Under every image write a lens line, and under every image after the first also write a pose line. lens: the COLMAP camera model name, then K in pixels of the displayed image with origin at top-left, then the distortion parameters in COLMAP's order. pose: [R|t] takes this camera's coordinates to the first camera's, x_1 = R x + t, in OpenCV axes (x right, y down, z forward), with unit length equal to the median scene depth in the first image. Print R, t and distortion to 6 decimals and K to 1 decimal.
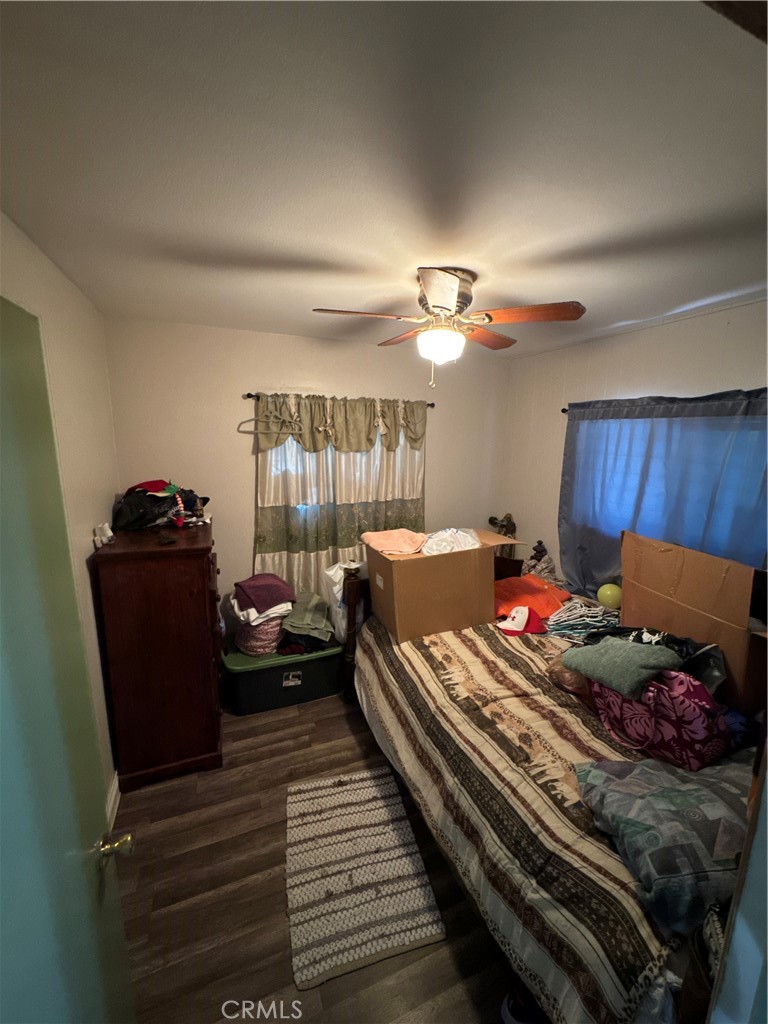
lens RADIAL K [[406.8, 0, 383.4], [0, 406.8, 507.6], [0, 0, 1]] dist [-0.001179, -0.000021]
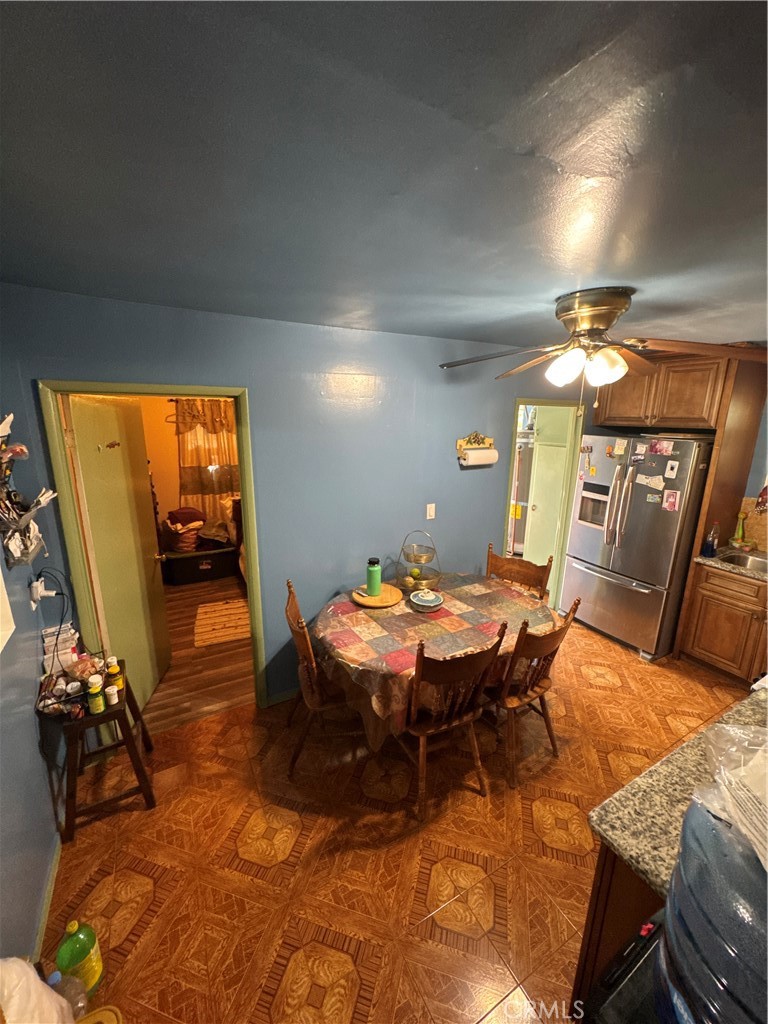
lens RADIAL K [[406.8, 0, 384.0], [0, 406.8, 515.0], [0, 0, 1]] dist [-0.001179, -0.000021]
pose [[0.994248, -0.028754, 0.103174, 0.355572], [0.023701, 0.998474, 0.049879, 0.136631], [-0.104451, -0.047146, 0.993412, -0.784197]]
